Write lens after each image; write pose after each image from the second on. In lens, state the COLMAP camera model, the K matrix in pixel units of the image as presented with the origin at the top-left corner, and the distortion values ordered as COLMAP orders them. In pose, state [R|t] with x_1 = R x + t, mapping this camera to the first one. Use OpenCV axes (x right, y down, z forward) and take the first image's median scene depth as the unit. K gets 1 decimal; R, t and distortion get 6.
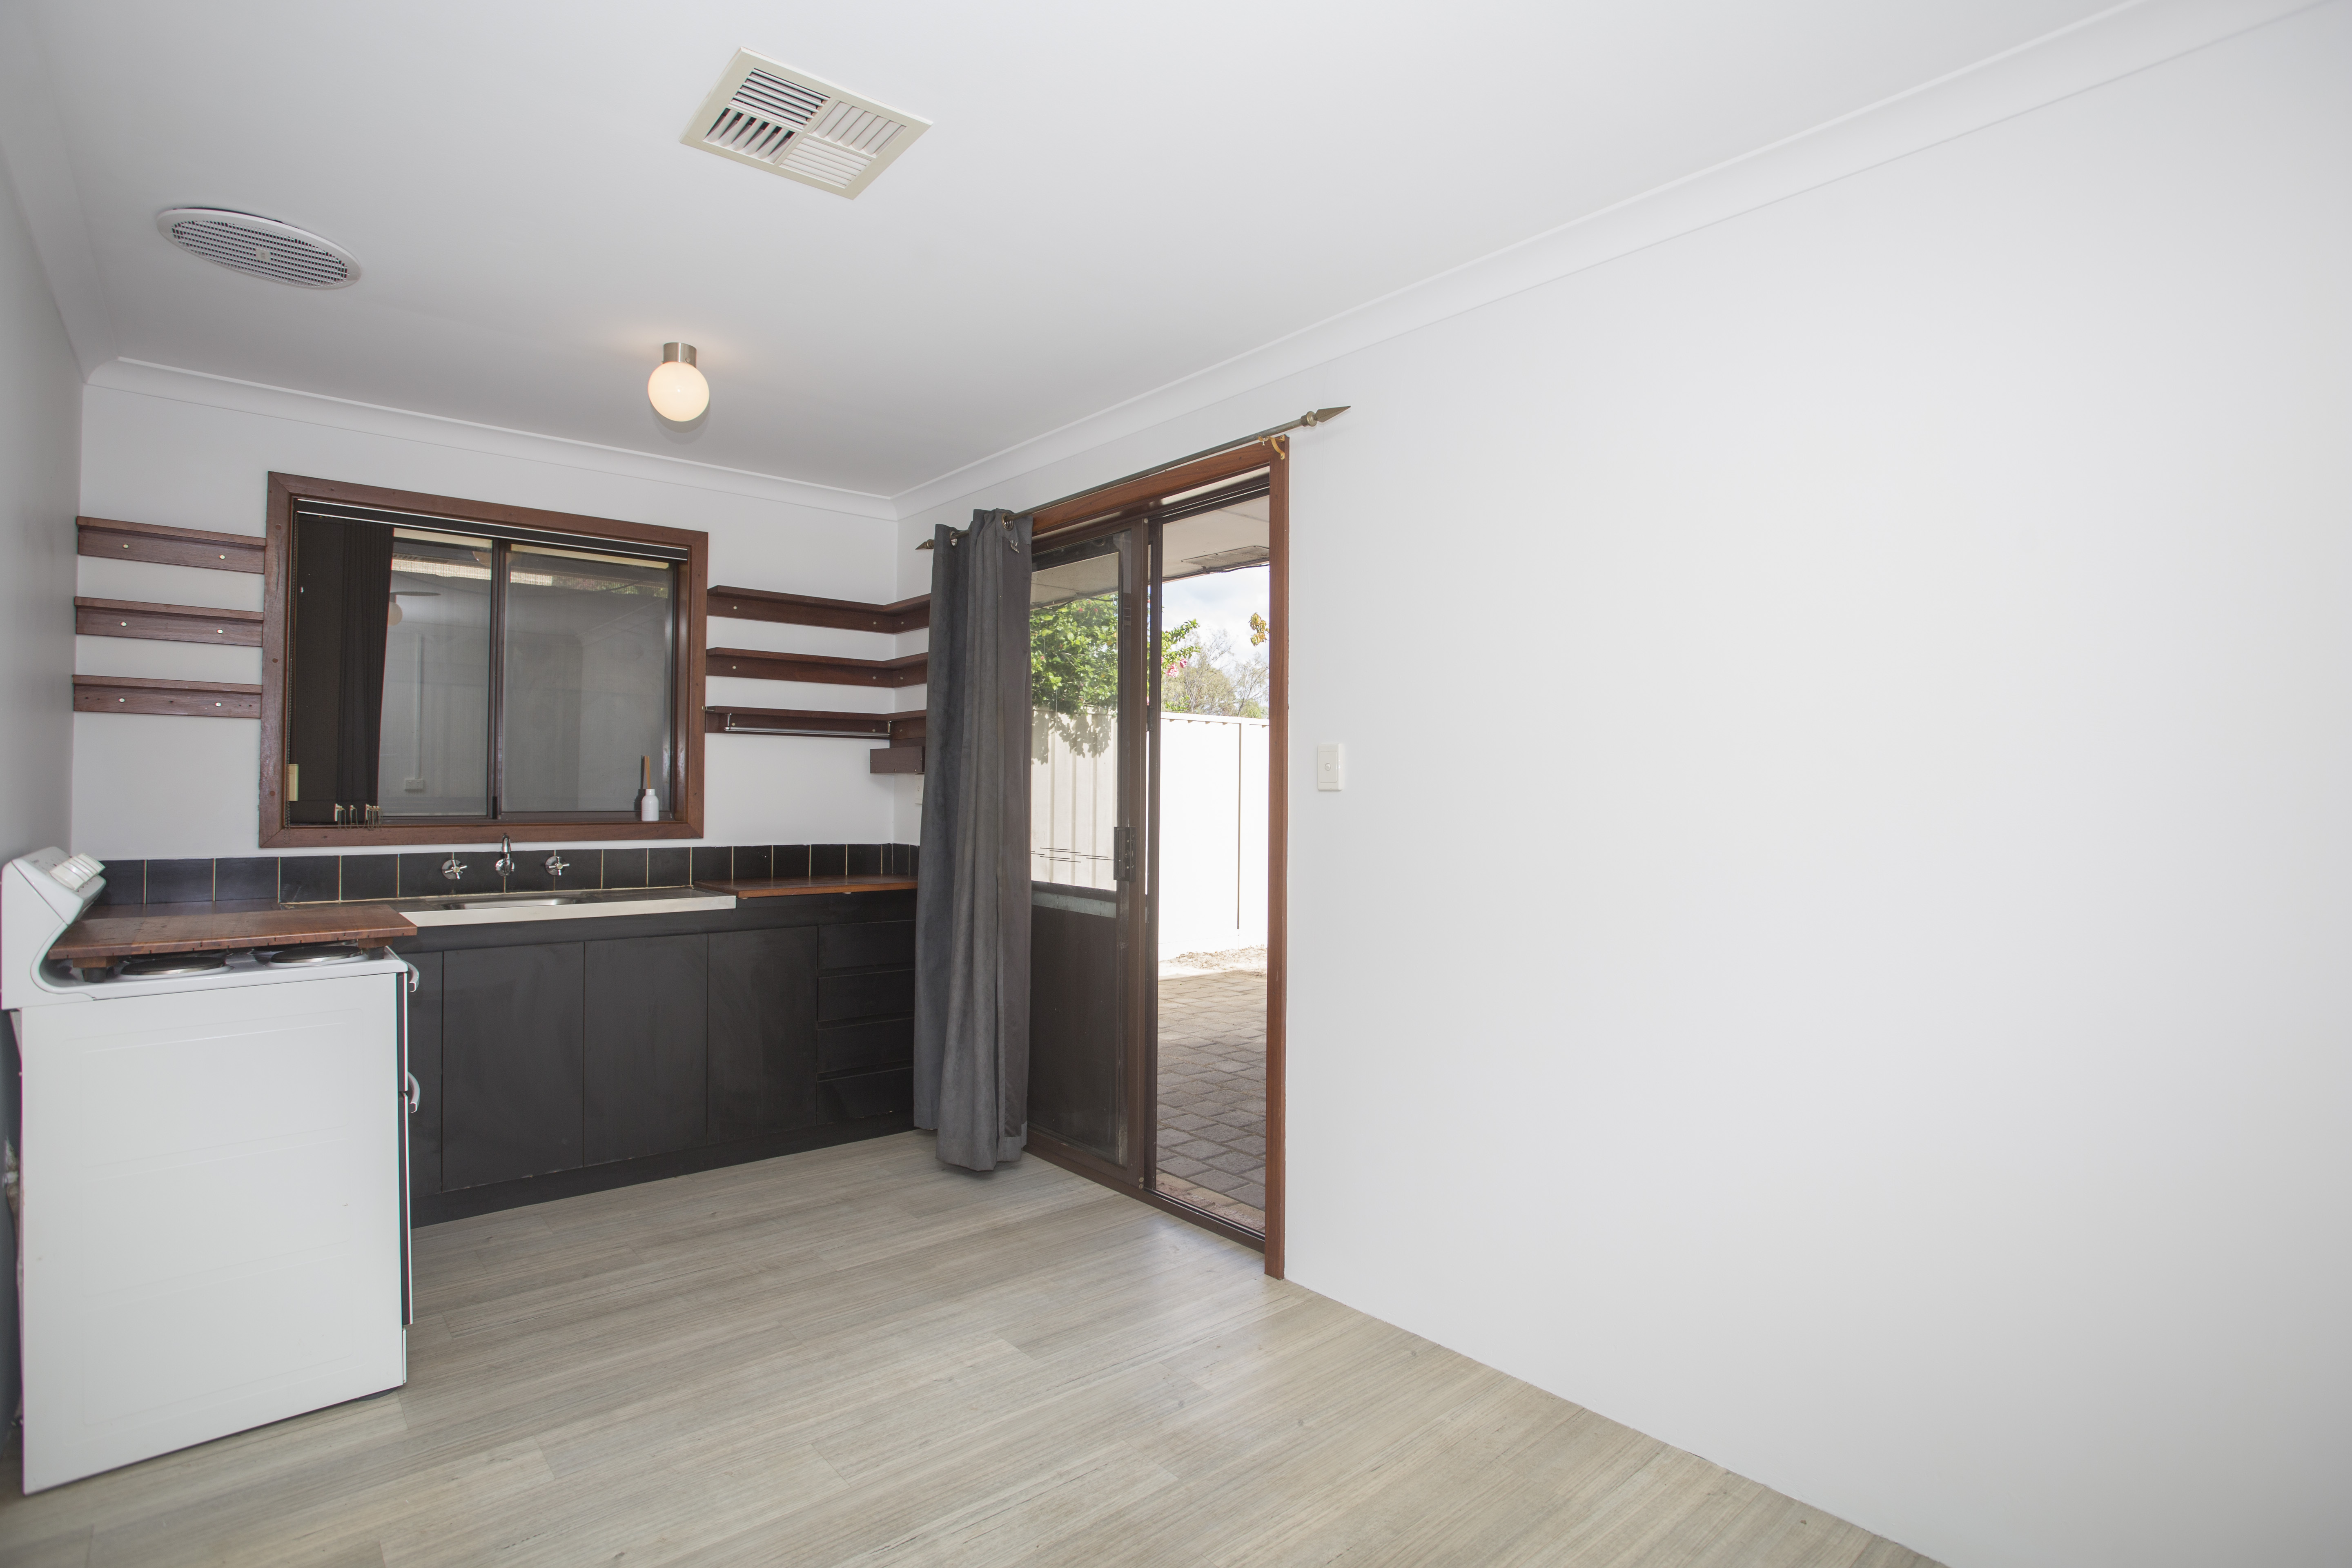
lens RADIAL K [[1147.0, 0, 1169.9], [0, 1147.0, 771.5], [0, 0, 1]] dist [-0.072939, 0.031727]
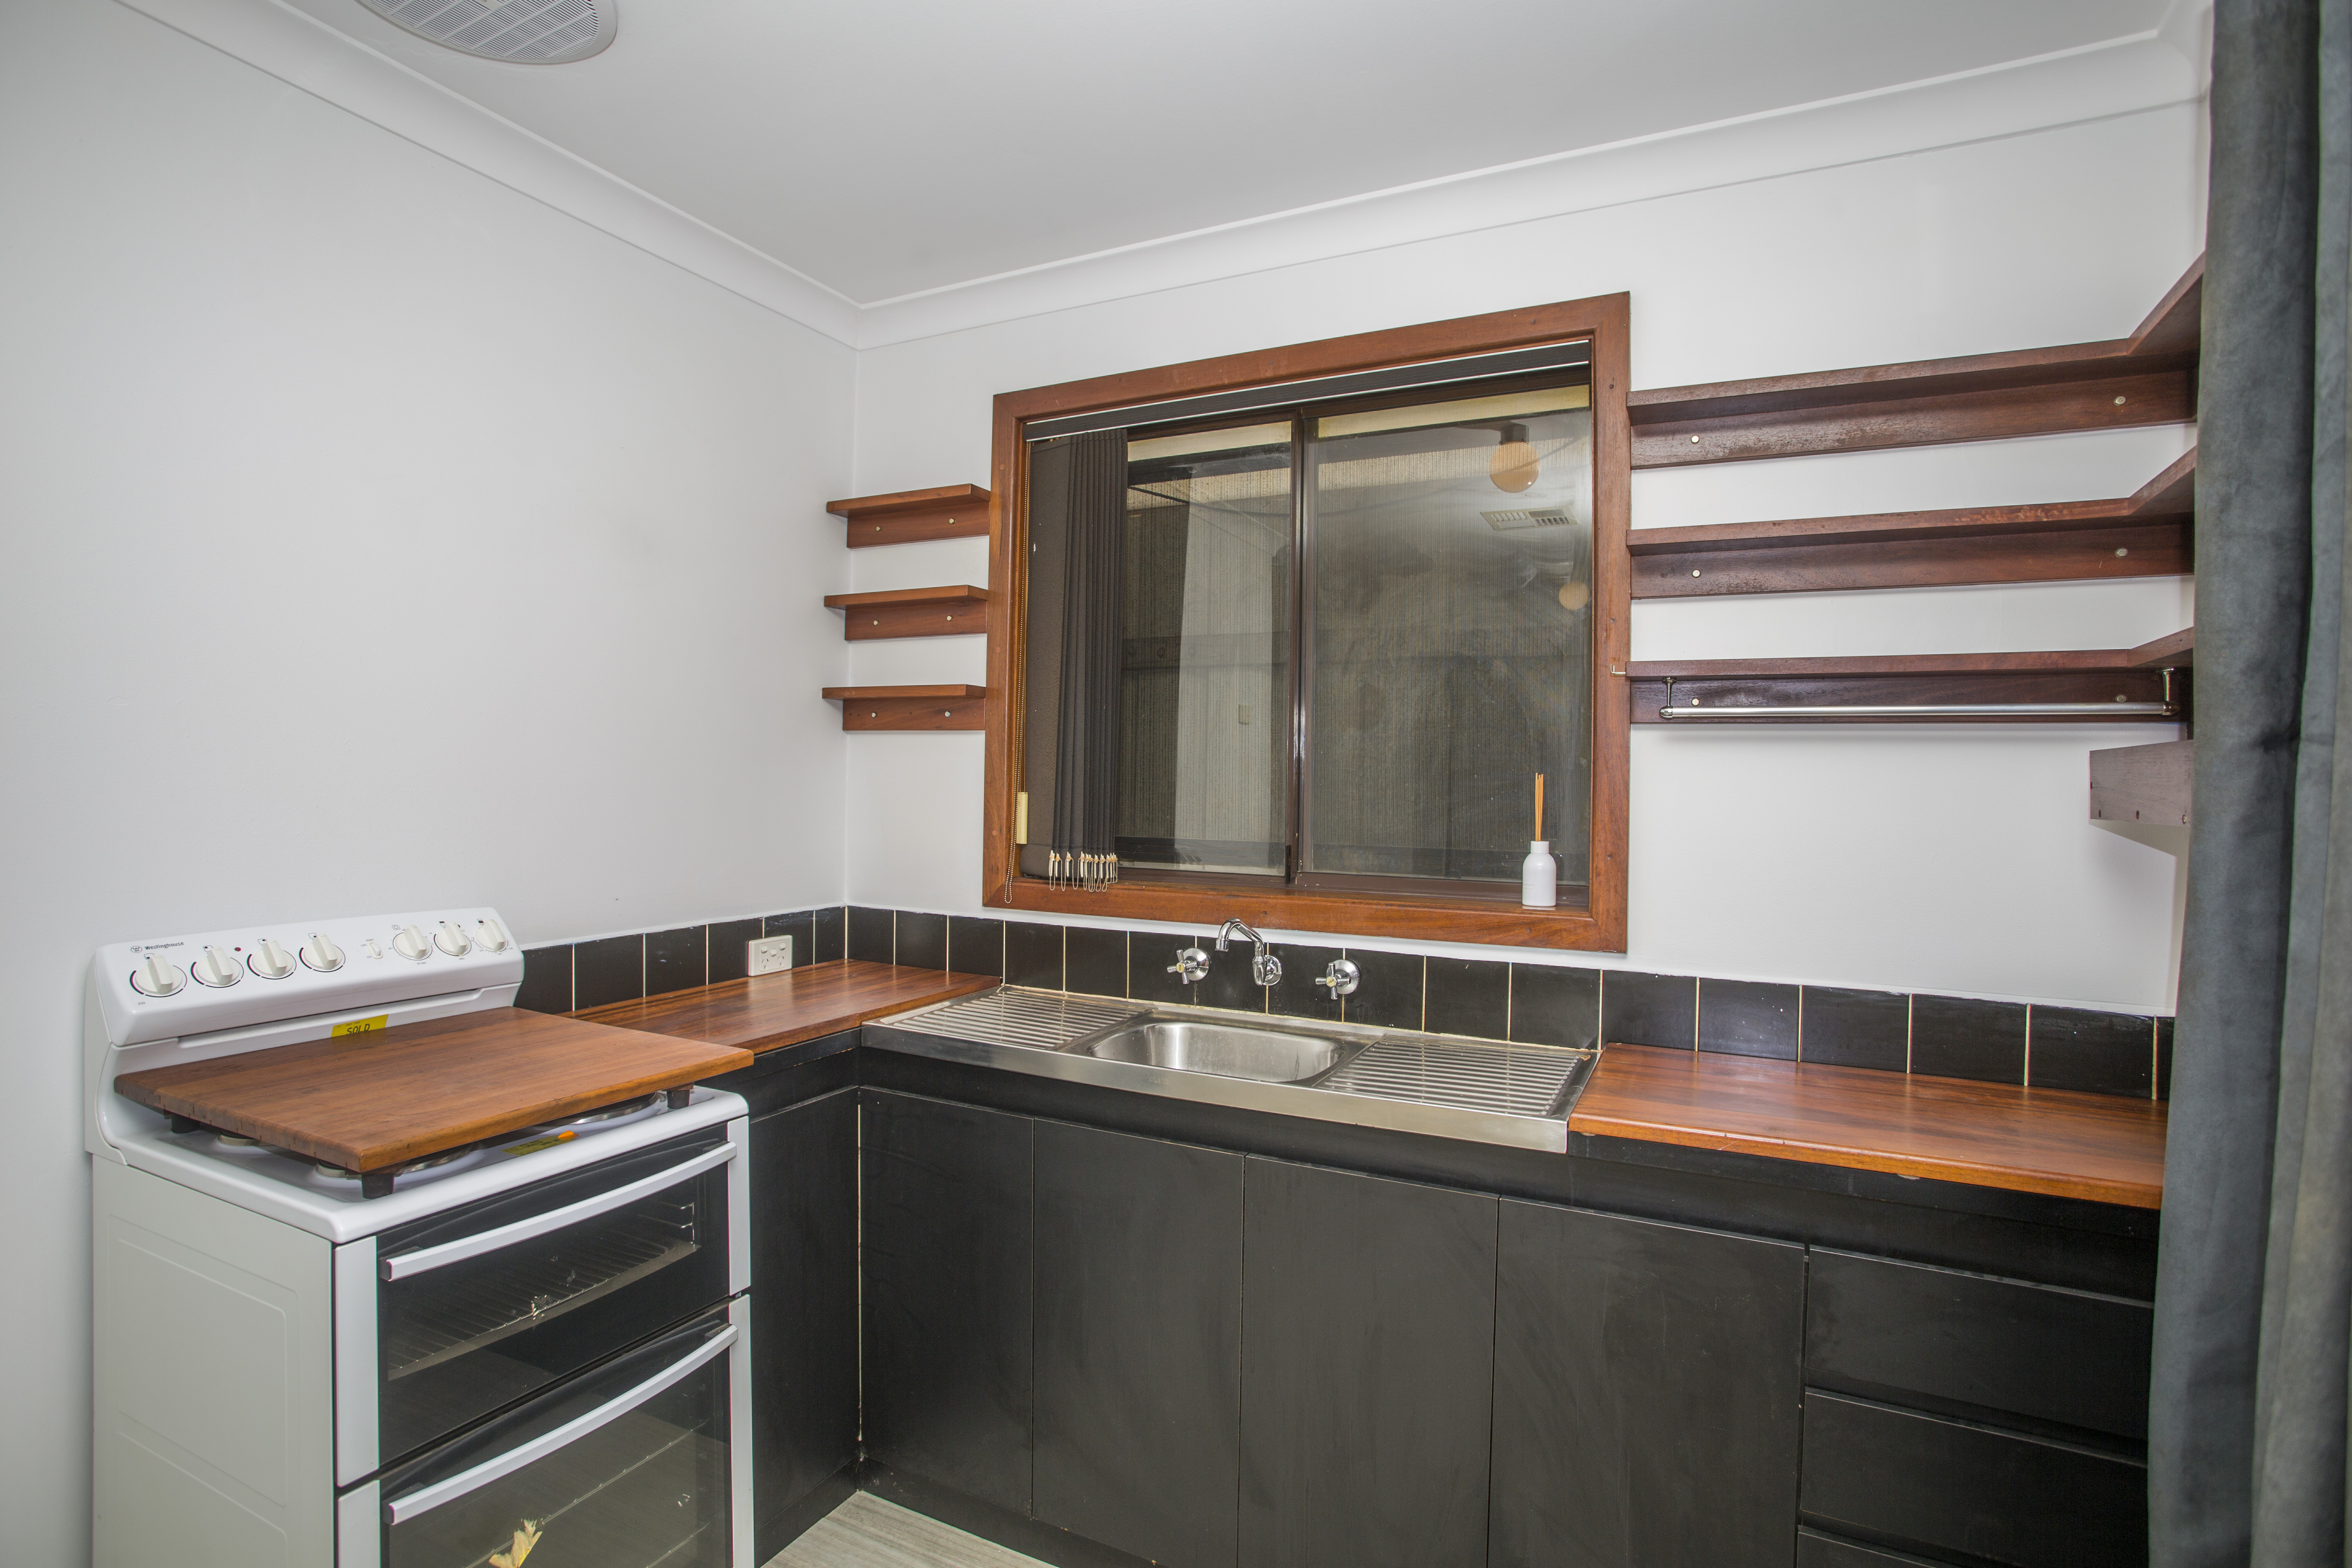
lens RADIAL K [[1147.0, 0, 1169.9], [0, 1147.0, 771.5], [0, 0, 1]] dist [-0.072939, 0.031727]
pose [[0.375744, -0.002784, -0.926719, -0.060658], [0.004926, 0.999987, -0.001007, -0.016567], [0.926711, -0.004186, 0.375753, 0.709310]]
